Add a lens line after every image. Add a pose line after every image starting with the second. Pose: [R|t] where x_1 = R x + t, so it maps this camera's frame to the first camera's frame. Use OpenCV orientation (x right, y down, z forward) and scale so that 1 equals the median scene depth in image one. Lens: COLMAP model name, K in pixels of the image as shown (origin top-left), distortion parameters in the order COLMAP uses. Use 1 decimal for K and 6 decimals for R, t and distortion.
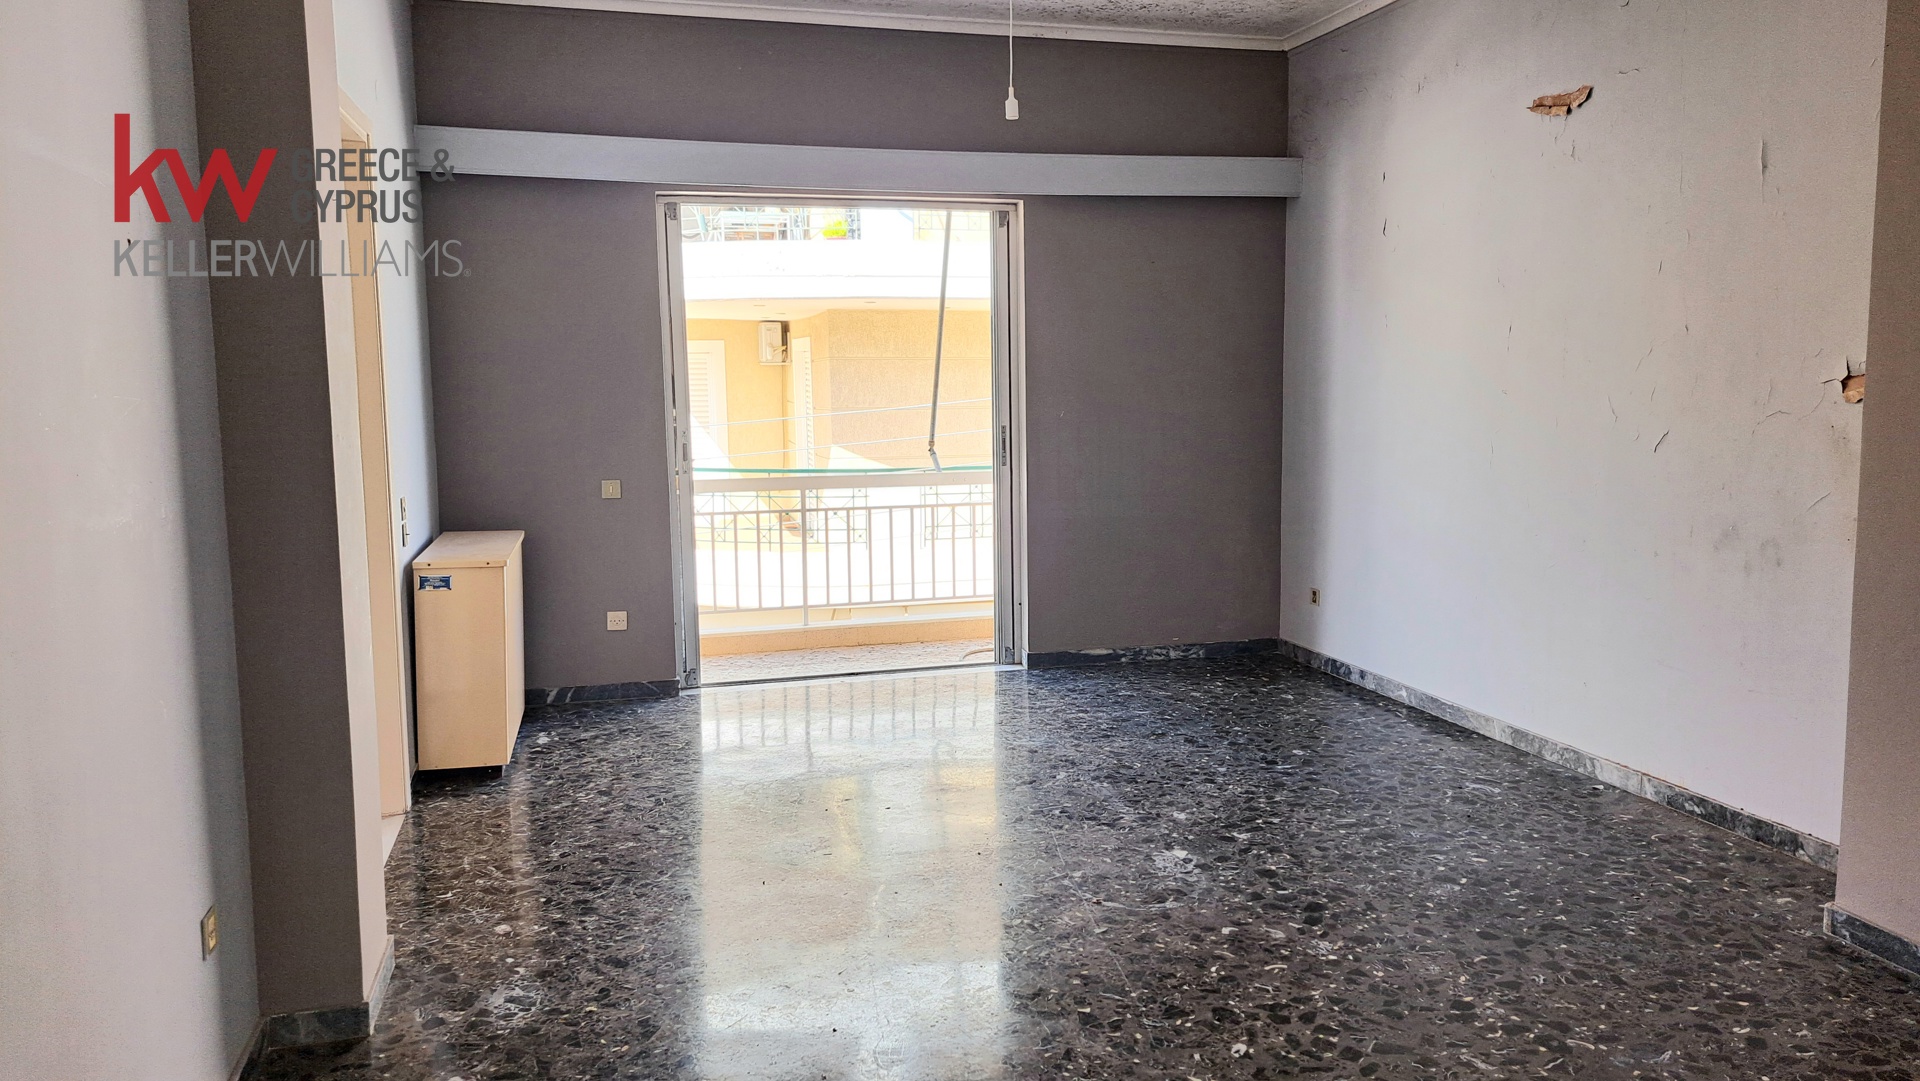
lens RADIAL K [[1380.5, 0, 998.9], [0, 1380.5, 519.2], [0, 0, 1]] dist [0.079785, -0.088849]
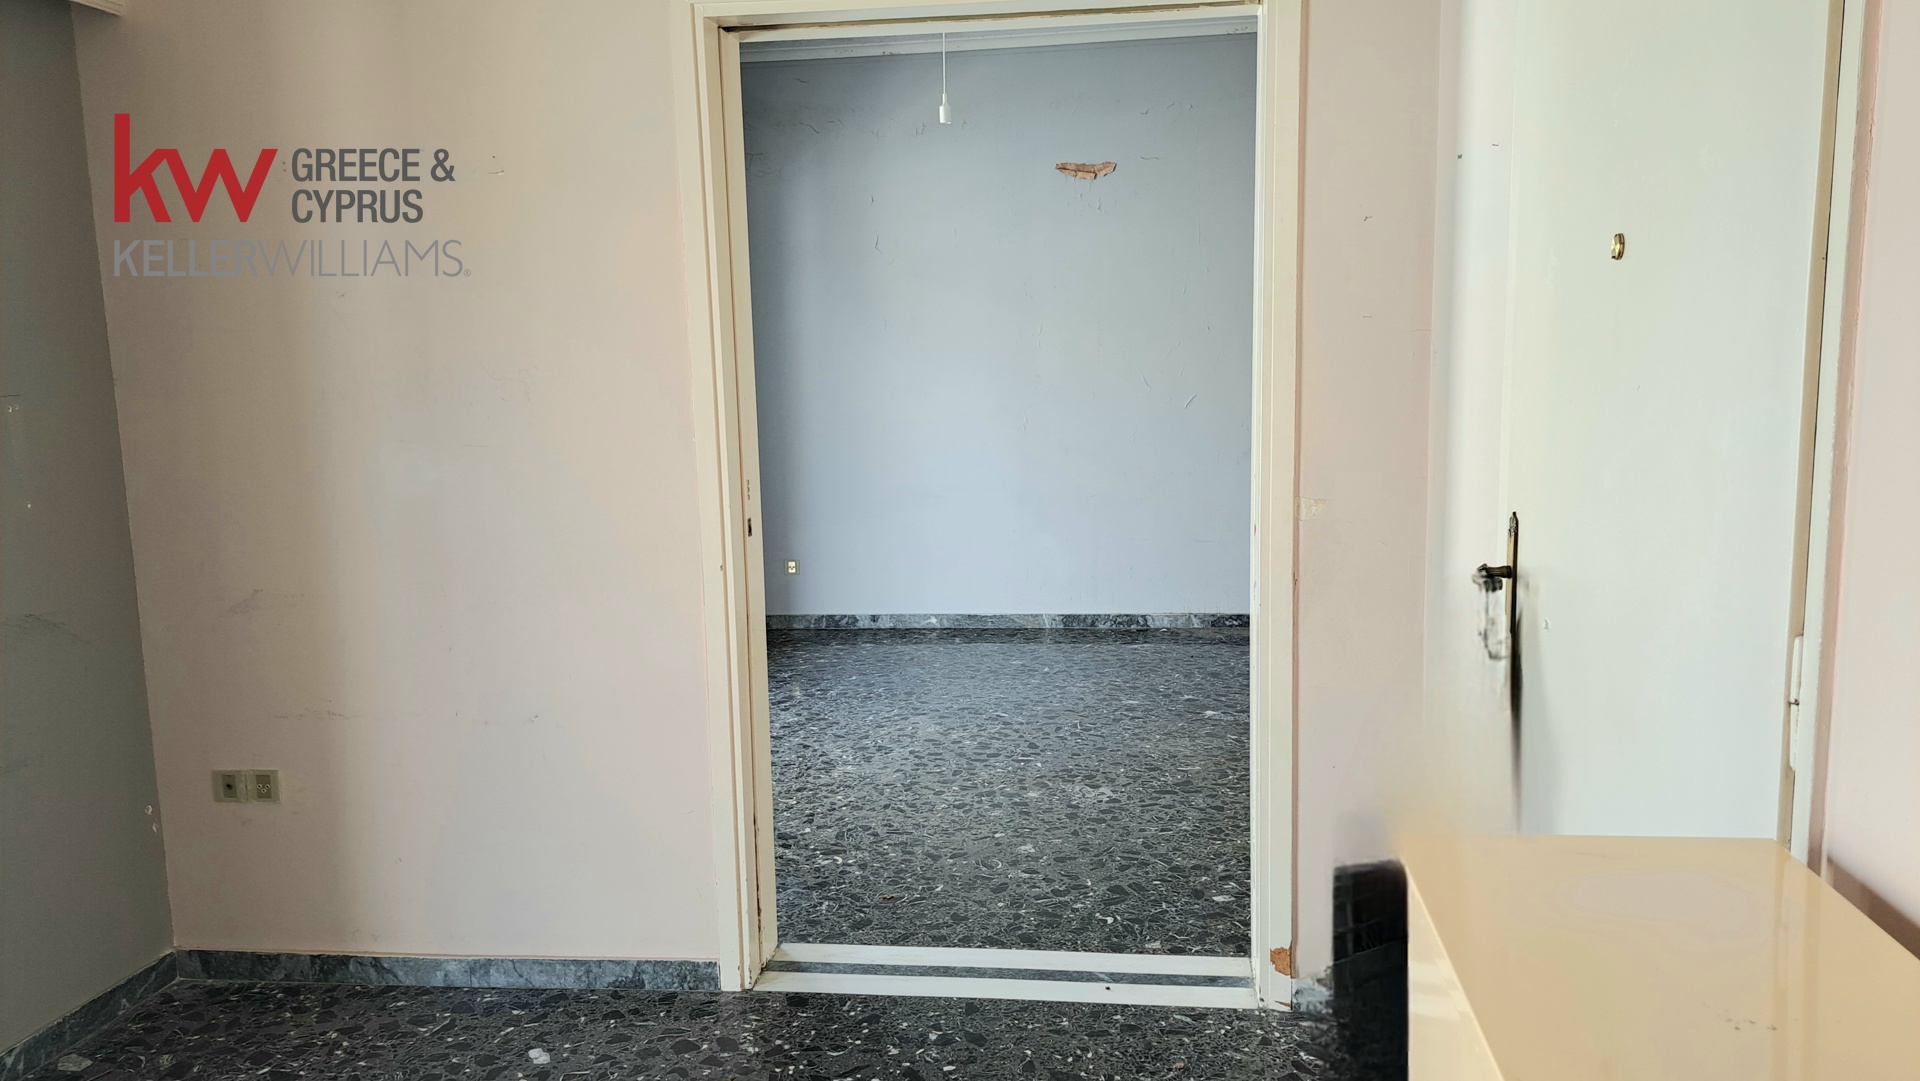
lens RADIAL K [[1406.6, 0, 983.1], [0, 1406.6, 536.3], [0, 0, 1]] dist [0.120947, -0.180047]
pose [[0.388429, -0.121145, 0.913481, -1.191145], [0.119037, 0.989611, 0.080624, -0.065346], [-0.913758, 0.077421, 0.398814, 0.644000]]
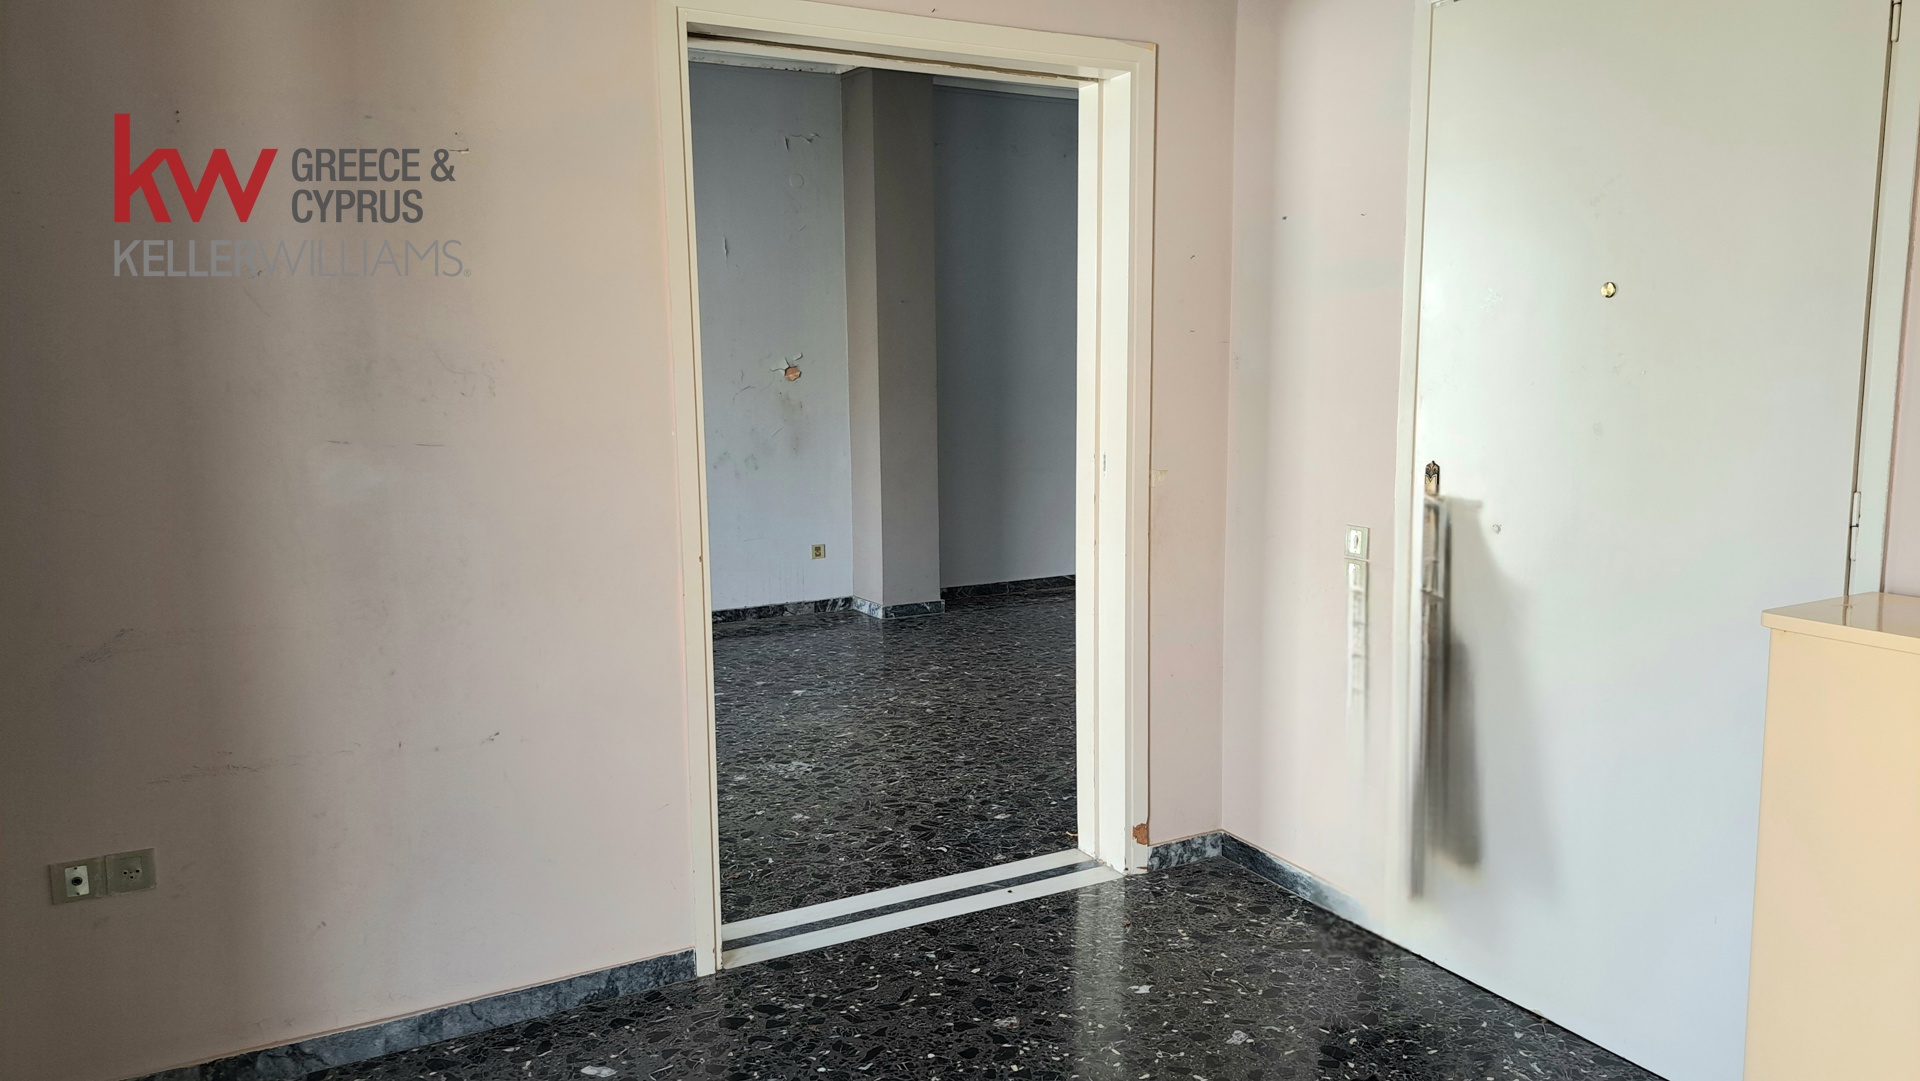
lens RADIAL K [[1402.8, 0, 1013.5], [0, 1402.8, 535.0], [0, 0, 1]] dist [0.086964, -0.101235]
pose [[-0.238959, -0.111474, 0.964610, -1.341980], [0.118795, 0.982571, 0.142978, -0.107217], [-0.963736, 0.148756, -0.221552, 1.088310]]
